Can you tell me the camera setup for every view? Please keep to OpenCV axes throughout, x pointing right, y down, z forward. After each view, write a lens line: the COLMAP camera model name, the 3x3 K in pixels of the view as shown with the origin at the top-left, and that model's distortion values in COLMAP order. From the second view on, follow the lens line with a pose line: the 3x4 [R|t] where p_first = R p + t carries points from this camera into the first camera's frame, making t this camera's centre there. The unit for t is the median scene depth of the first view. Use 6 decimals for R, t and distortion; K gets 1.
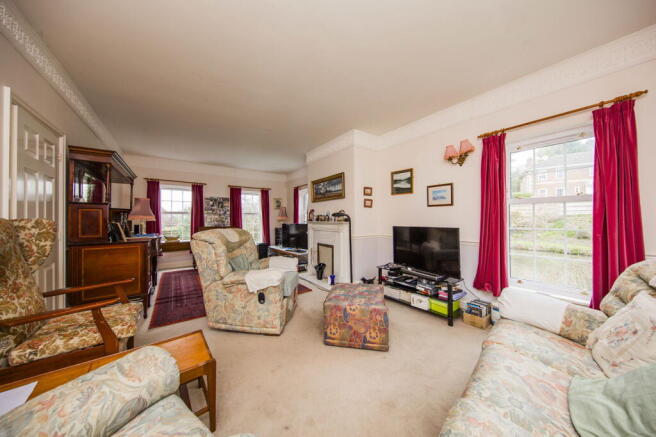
lens RADIAL K [[216.3, 0, 329.9], [0, 216.3, 216.5], [0, 0, 1]] dist [-0.001308, -0.000160]
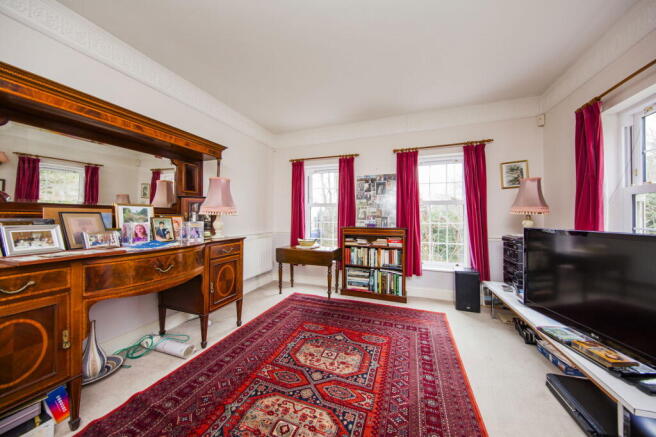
lens RADIAL K [[216.3, 0, 332.9], [0, 216.3, 216.0], [0, 0, 1]] dist [-0.001308, -0.000160]
pose [[0.554495, 0.001880, -0.832185, -0.107332], [0.003590, 0.999983, 0.004651, 0.013859], [0.832180, -0.005567, 0.554478, 0.563181]]
